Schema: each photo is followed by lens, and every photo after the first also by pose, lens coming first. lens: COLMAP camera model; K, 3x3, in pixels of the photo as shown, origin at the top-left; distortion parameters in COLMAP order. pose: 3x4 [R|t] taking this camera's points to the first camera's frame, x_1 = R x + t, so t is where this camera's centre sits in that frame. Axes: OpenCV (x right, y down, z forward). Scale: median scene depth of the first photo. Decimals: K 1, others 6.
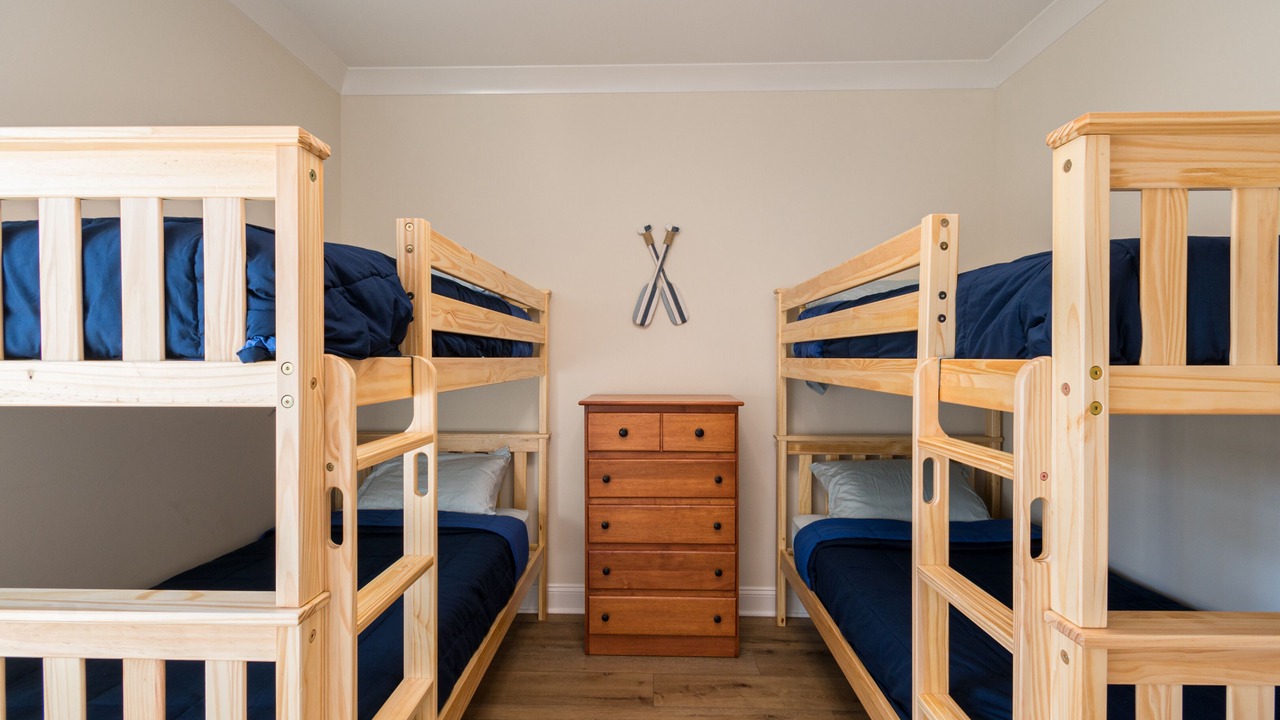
lens RADIAL K [[577.1, 0, 638.9], [0, 577.1, 363.1], [0, 0, 1]] dist [0.004118, -0.000278]
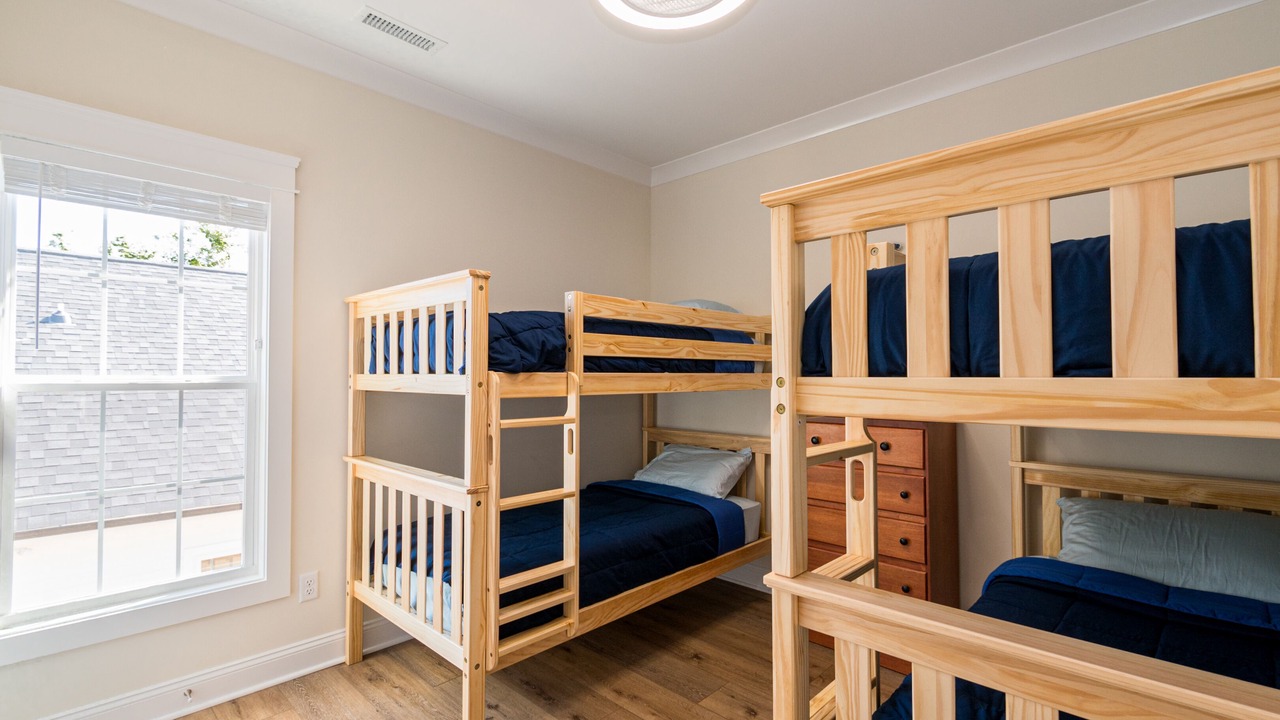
lens RADIAL K [[598.3, 0, 640.0], [0, 598.3, 360.0], [0, 0, 1]] dist [0.001993, 0.000150]
pose [[0.730378, -0.016618, -0.682841, 0.992637], [-0.006907, 0.999473, -0.031712, 0.007419], [0.683008, 0.027878, 0.729879, -0.152842]]
